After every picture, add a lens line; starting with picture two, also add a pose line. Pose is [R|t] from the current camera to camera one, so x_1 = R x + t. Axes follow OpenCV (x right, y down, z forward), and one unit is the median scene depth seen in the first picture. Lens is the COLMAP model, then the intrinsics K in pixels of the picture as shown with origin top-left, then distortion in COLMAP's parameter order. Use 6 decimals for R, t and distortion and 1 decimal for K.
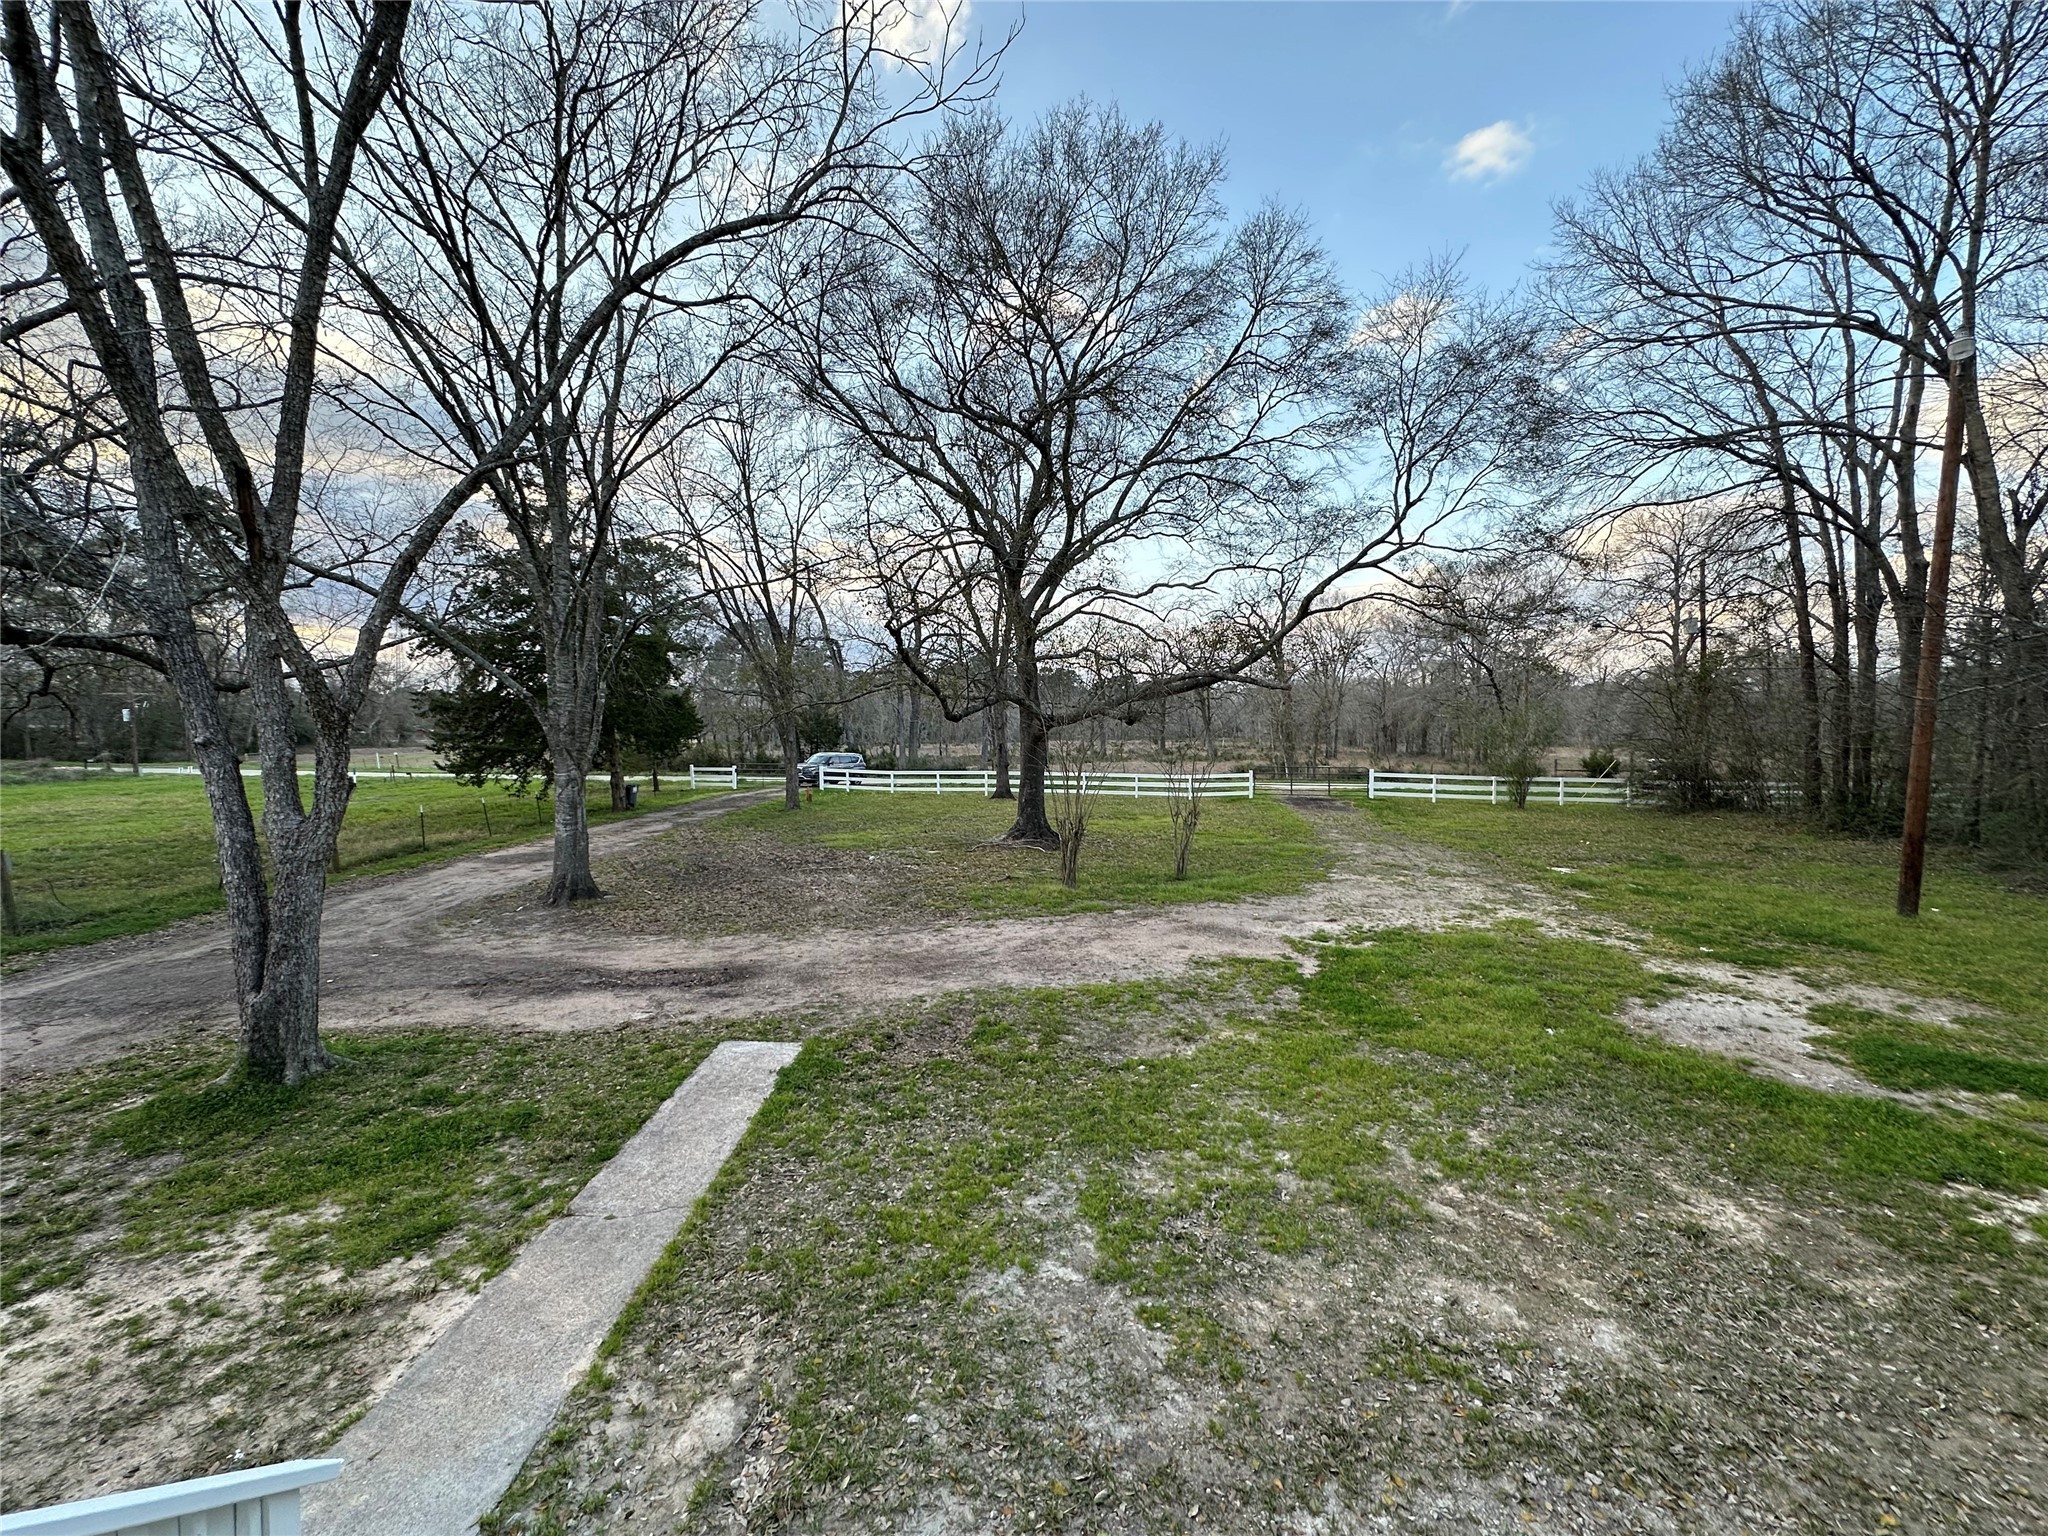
lens RADIAL K [[820.4, 0, 1024.0], [0, 820.4, 768.0], [0, 0, 1]] dist [-0.002223, -0.000462]
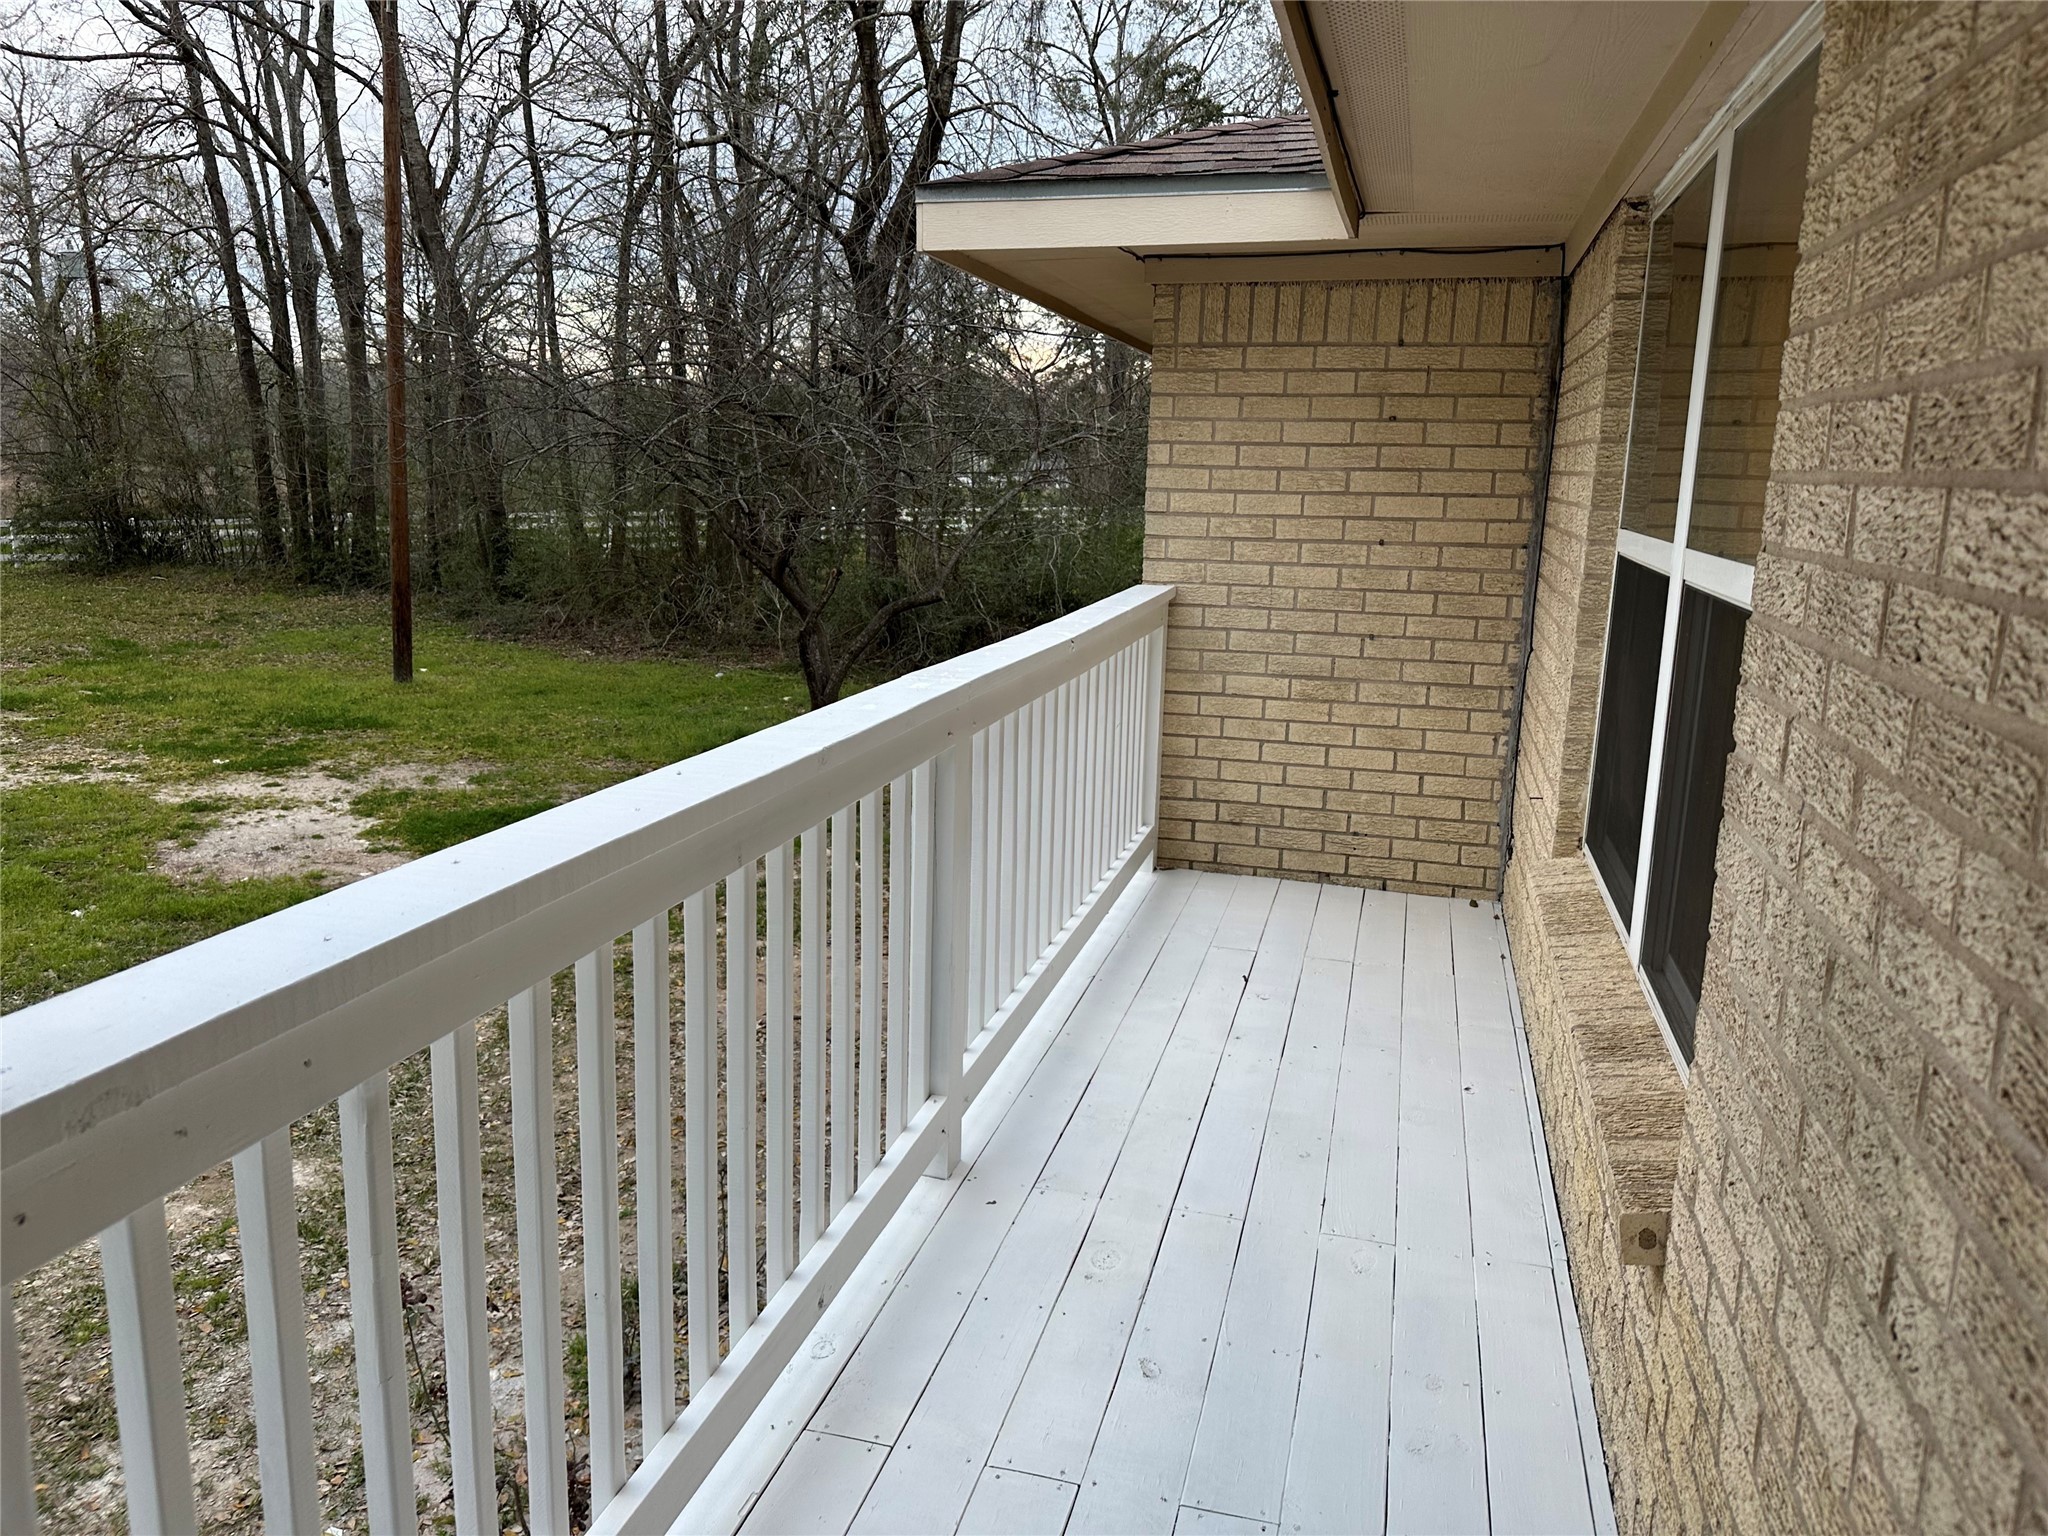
lens RADIAL K [[1475.2, 0, 1024.0], [0, 1475.2, 768.0], [0, 0, 1]] dist [-0.001885, -0.003242]
pose [[0.308407, -0.186485, 0.932796, -0.094699], [0.012764, 0.981319, 0.191966, -0.008824], [-0.951169, -0.047298, 0.305026, -0.046700]]
